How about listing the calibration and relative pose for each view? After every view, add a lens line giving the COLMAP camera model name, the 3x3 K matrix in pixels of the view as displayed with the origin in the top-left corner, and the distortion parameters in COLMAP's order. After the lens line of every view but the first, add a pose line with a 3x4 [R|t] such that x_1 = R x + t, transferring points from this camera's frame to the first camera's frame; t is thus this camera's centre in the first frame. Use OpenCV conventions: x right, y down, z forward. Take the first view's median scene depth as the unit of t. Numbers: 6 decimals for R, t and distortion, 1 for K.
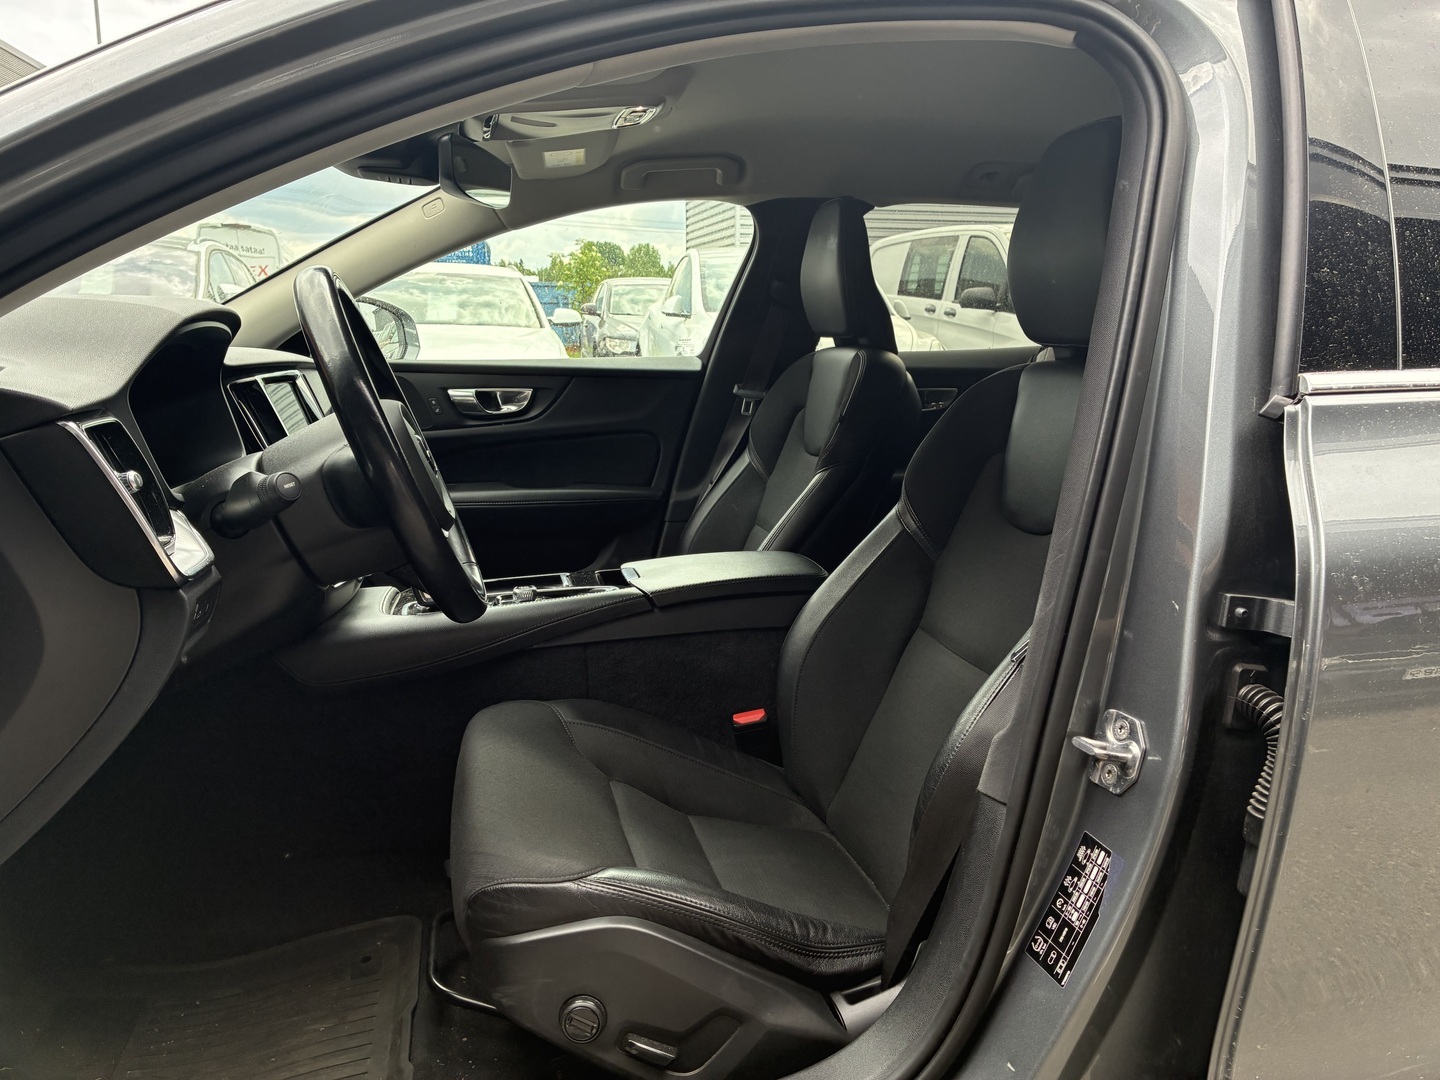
lens RADIAL K [[1083.0, 0, 720.0], [0, 1083.0, 540.0], [0, 0, 1]] dist [0.003102, 0.001099]
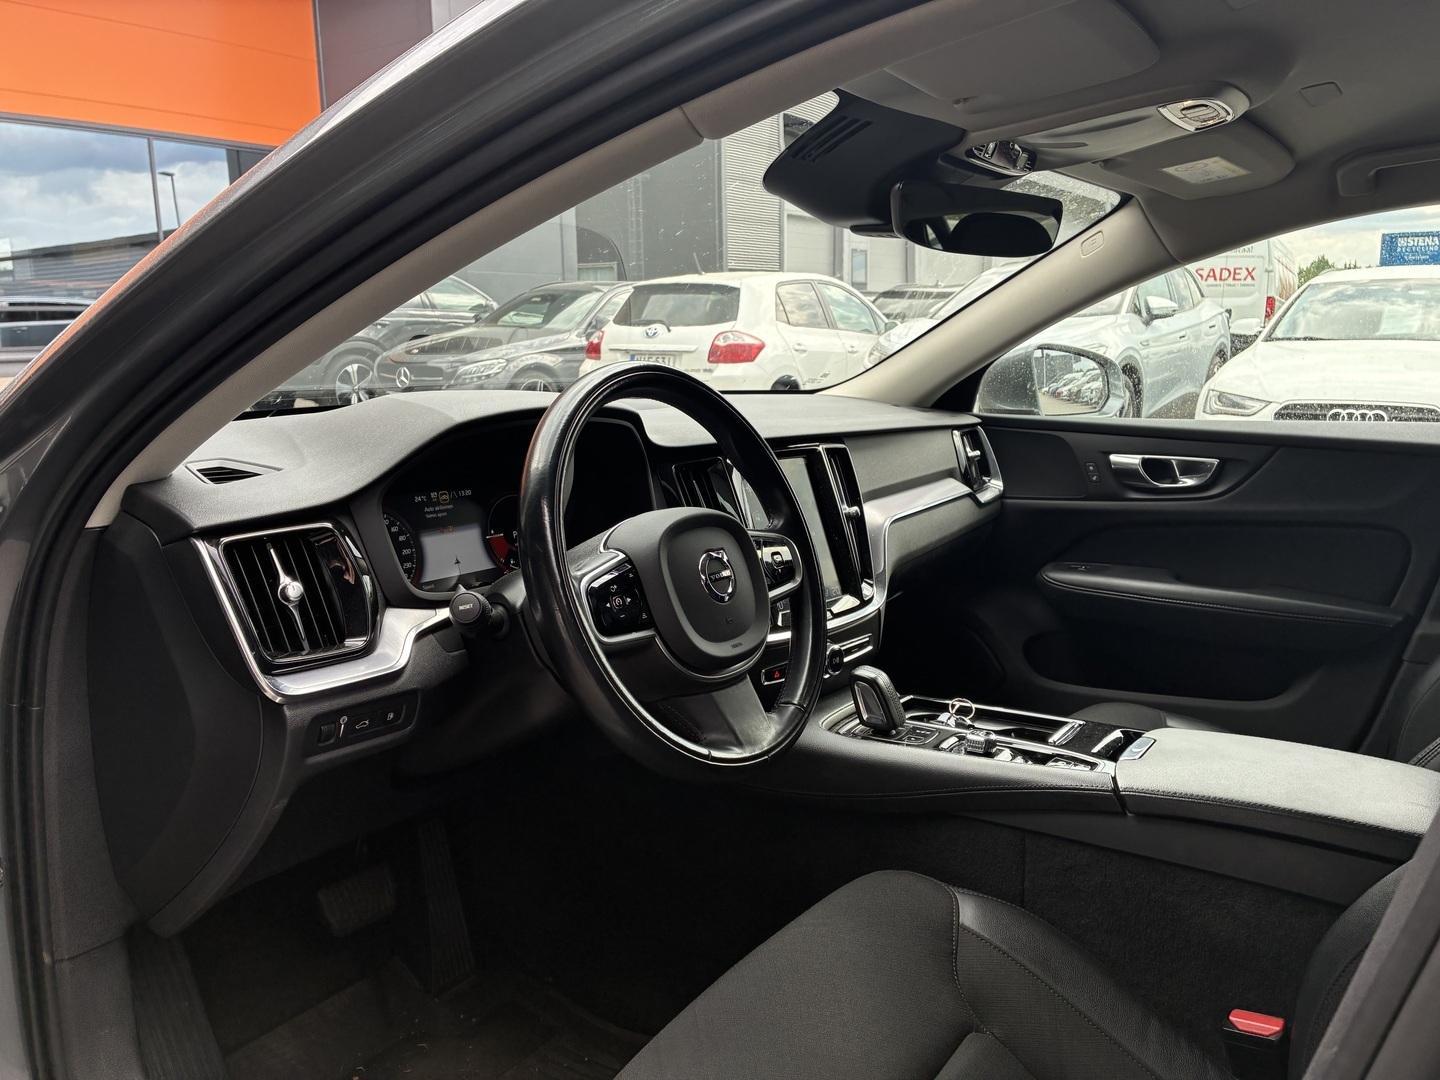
lens RADIAL K [[1083.0, 0, 720.0], [0, 1083.0, 540.0], [0, 0, 1]] dist [0.003102, 0.001099]
pose [[0.666889, 0.129320, -0.733850, 0.169573], [-0.133889, 0.989593, 0.052716, -0.075674], [0.733030, 0.063099, 0.677264, 0.211101]]
